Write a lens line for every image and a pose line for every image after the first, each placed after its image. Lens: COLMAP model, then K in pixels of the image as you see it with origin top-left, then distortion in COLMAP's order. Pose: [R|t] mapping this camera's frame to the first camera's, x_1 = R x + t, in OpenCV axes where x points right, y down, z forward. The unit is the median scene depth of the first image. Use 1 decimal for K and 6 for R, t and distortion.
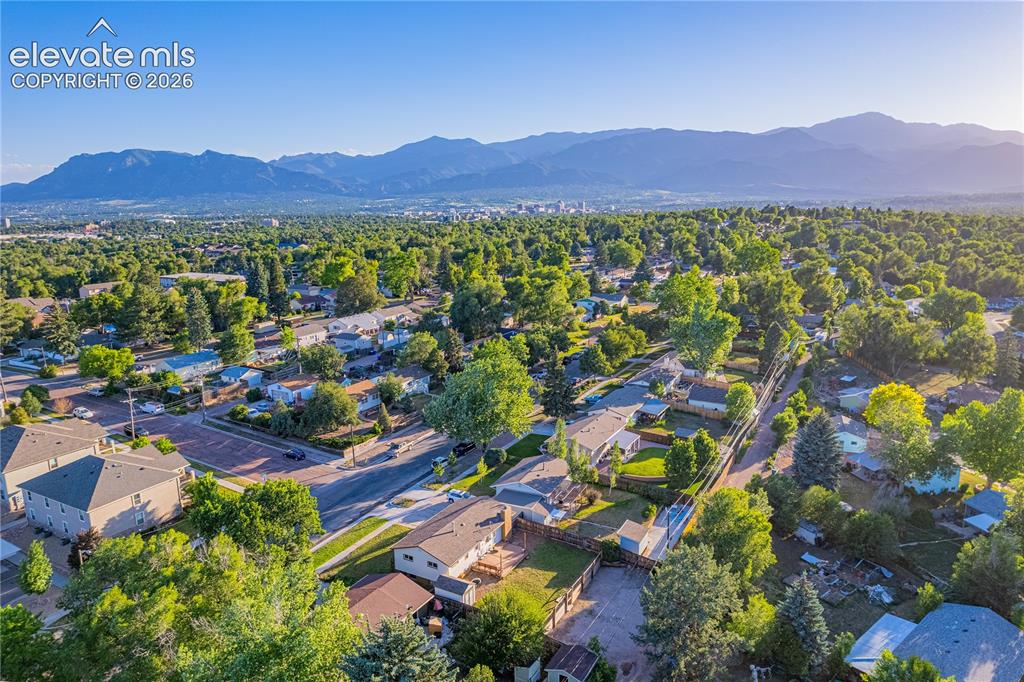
lens RADIAL K [[667.3, 0, 558.9], [0, 667.3, 322.3], [0, 0, 1]] dist [-0.061221, 0.049936]
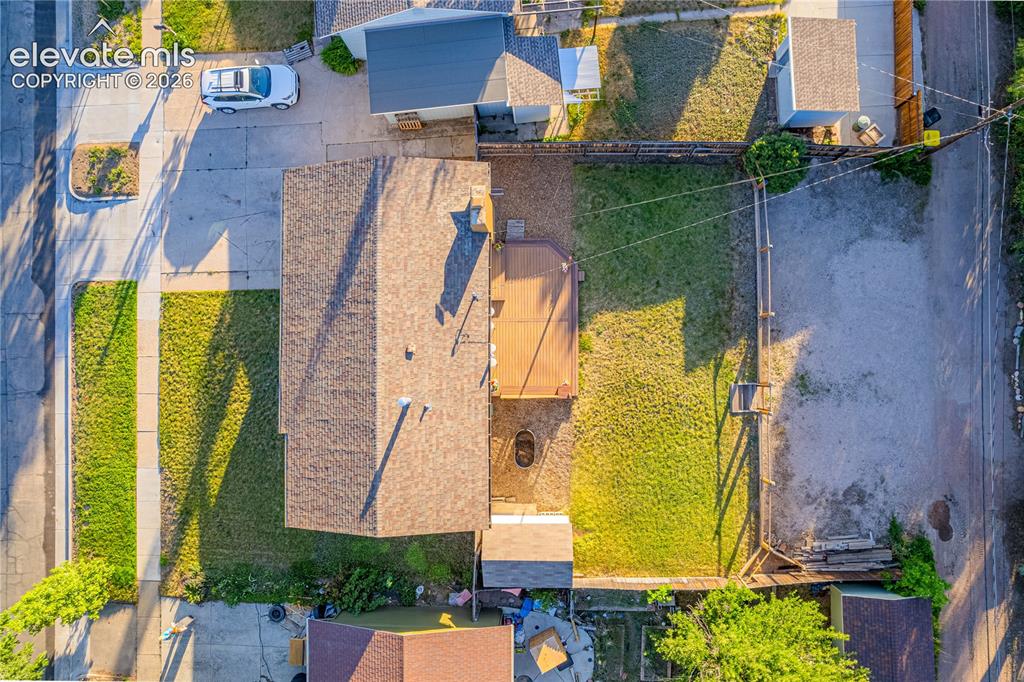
lens RADIAL K [[692.5, 0, 512.0], [0, 692.5, 341.0], [0, 0, 1]] dist [-0.067773, 0.053492]
pose [[0.898152, -0.437693, -0.041801, -0.053475], [0.135349, 0.184775, 0.973416, -0.016668], [-0.418334, -0.879933, 0.225197, 0.569952]]
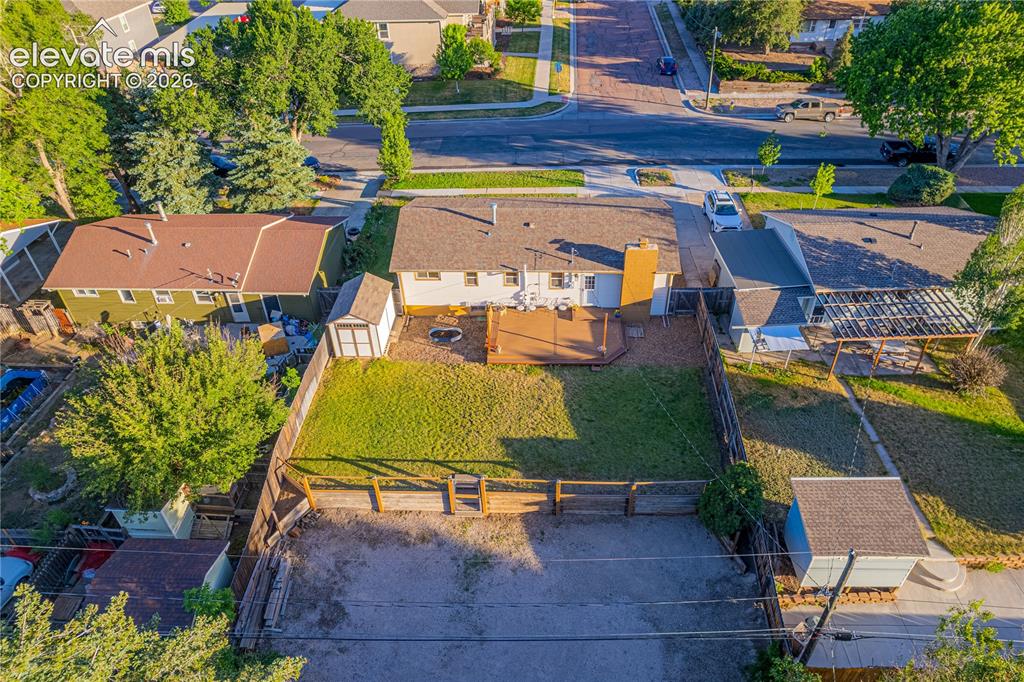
lens RADIAL K [[692.5, 0, 512.0], [0, 692.5, 341.0], [0, 0, 1]] dist [-0.067773, 0.053492]
pose [[0.383204, 0.543830, -0.746595, 0.153871], [-0.132921, 0.832352, 0.538072, 0.075000], [0.914050, -0.106953, 0.391247, 0.500828]]
